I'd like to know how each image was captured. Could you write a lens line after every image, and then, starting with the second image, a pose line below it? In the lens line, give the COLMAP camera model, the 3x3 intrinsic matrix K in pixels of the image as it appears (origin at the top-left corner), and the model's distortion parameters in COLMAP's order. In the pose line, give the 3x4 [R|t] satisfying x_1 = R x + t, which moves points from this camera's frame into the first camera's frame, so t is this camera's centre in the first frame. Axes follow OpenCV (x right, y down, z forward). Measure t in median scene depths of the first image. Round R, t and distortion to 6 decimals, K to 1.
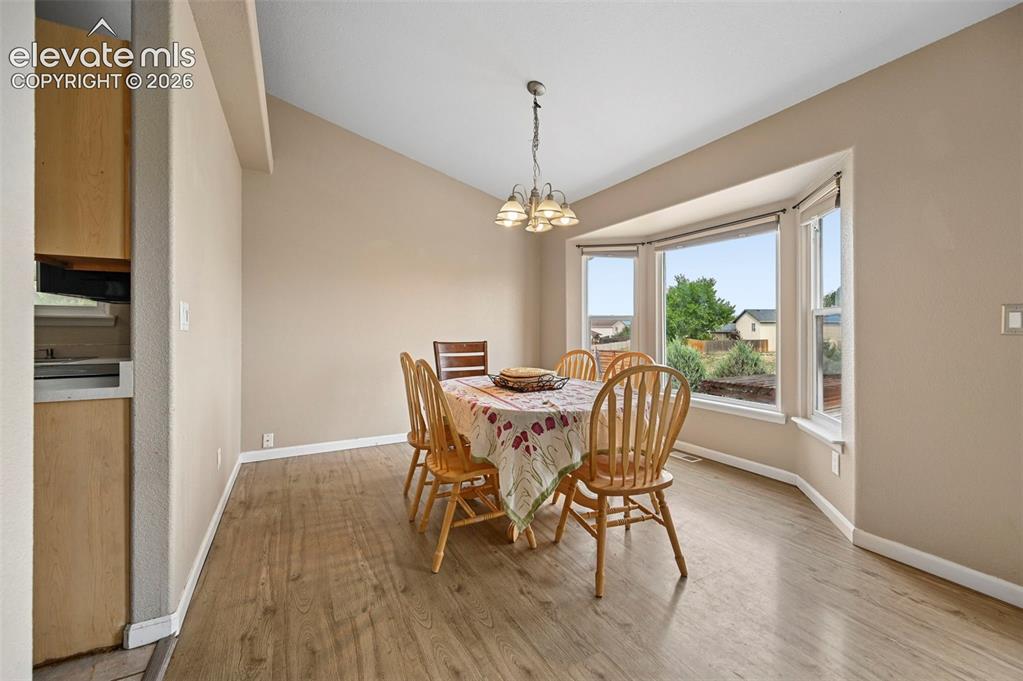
lens RADIAL K [[400.5, 0, 525.9], [0, 400.5, 331.2], [0, 0, 1]] dist [0.000135, 0.000002]
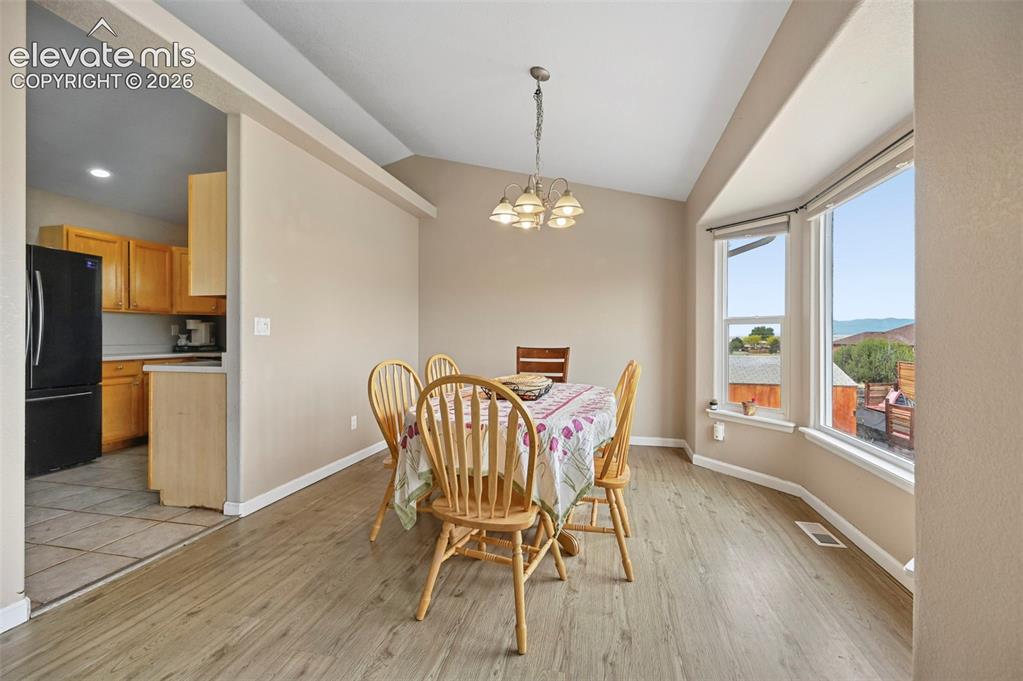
lens RADIAL K [[393.6, 0, 529.7], [0, 393.6, 341.4], [0, 0, 1]] dist [-0.000692, -0.000044]
pose [[0.755152, 0.007919, -0.655502, 0.908300], [-0.003877, 0.999964, 0.007613, 0.006429], [0.655538, -0.003208, 0.755155, 0.447140]]
